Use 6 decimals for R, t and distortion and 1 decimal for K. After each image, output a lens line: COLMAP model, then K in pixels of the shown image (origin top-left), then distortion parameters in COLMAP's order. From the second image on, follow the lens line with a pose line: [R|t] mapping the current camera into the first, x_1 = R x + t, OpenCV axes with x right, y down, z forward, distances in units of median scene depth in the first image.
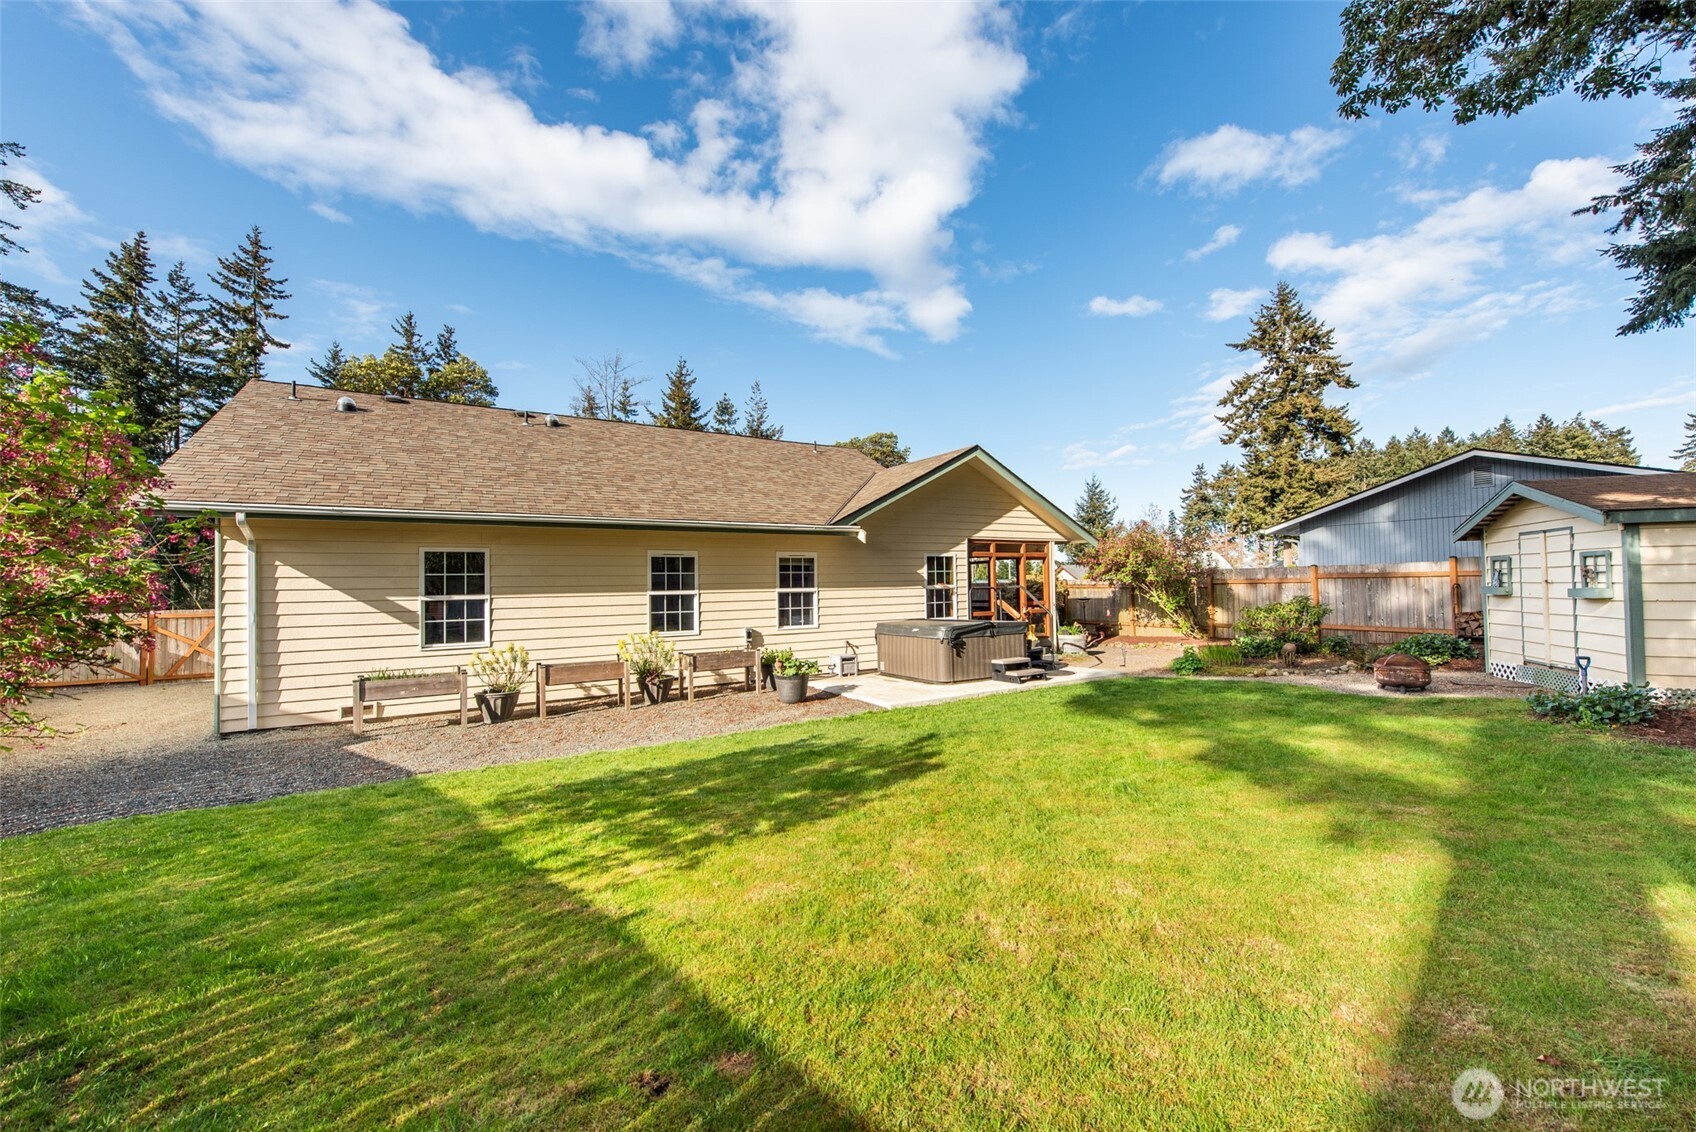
lens RADIAL K [[663.8, 0, 848.0], [0, 663.8, 566.0], [0, 0, 1]] dist [0.010837, -0.005491]
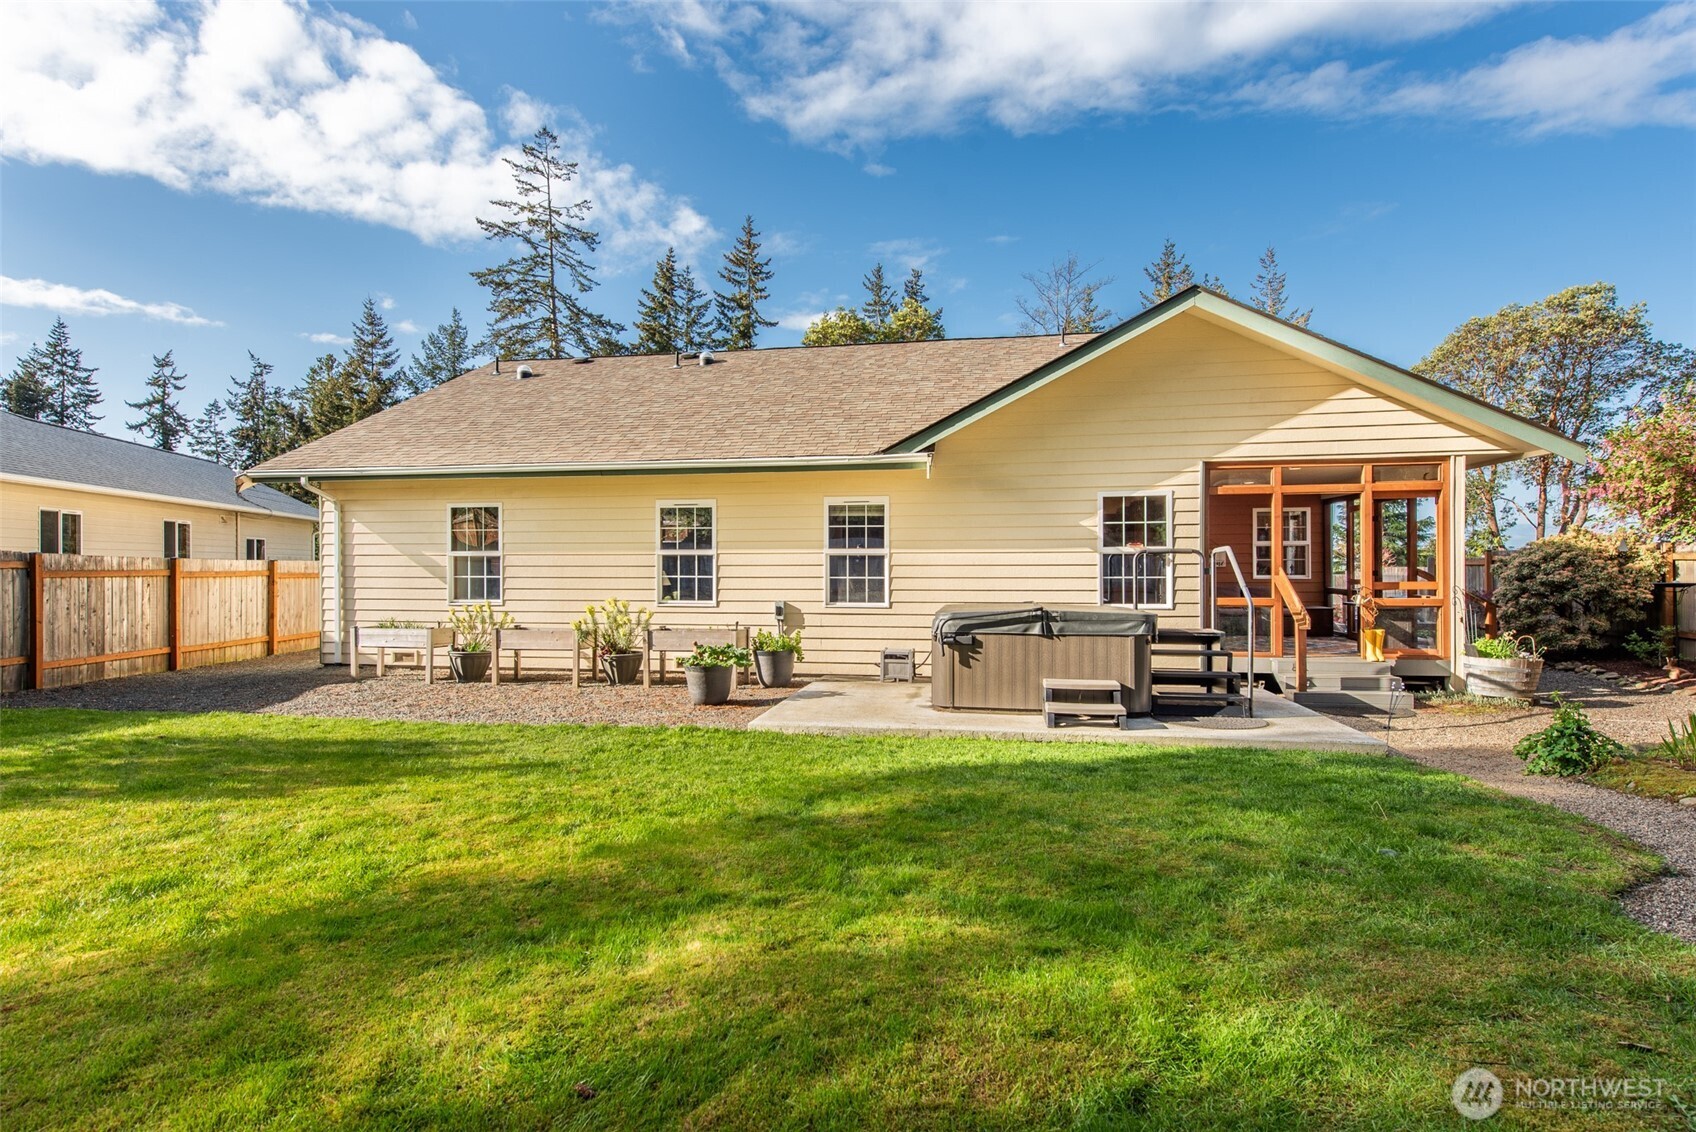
lens RADIAL K [[841.2, 0, 855.2], [0, 841.2, 565.2], [0, 0, 1]] dist [0.001934, -0.000396]
pose [[0.741006, 0.015928, -0.671310, 0.178004], [0.007523, 0.999459, 0.032018, 0.007774], [0.671456, -0.028776, 0.740485, 0.121379]]
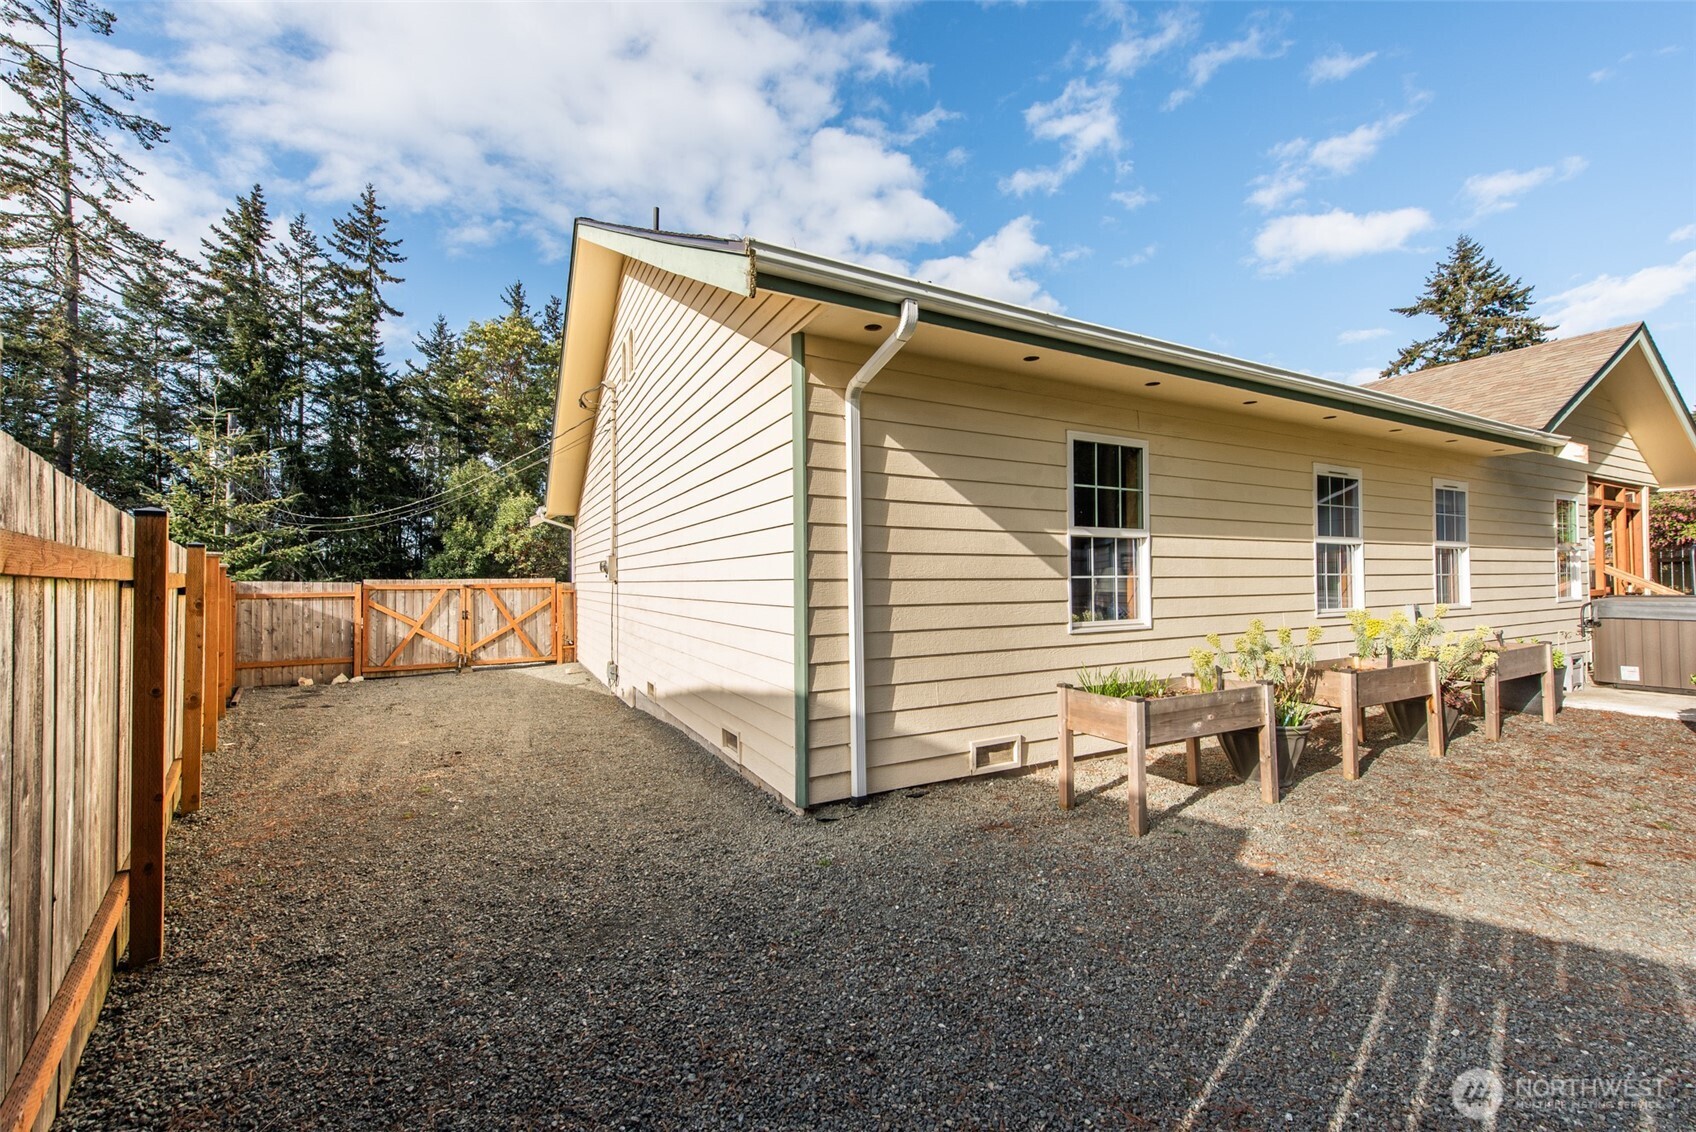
lens RADIAL K [[654.5, 0, 846.8], [0, 654.5, 570.2], [0, 0, 1]] dist [0.009717, -0.004368]
pose [[0.998707, 0.005930, -0.050481, -0.203241], [-0.005246, 0.999893, 0.013672, 0.018804], [0.050557, -0.013389, 0.998631, 0.126602]]
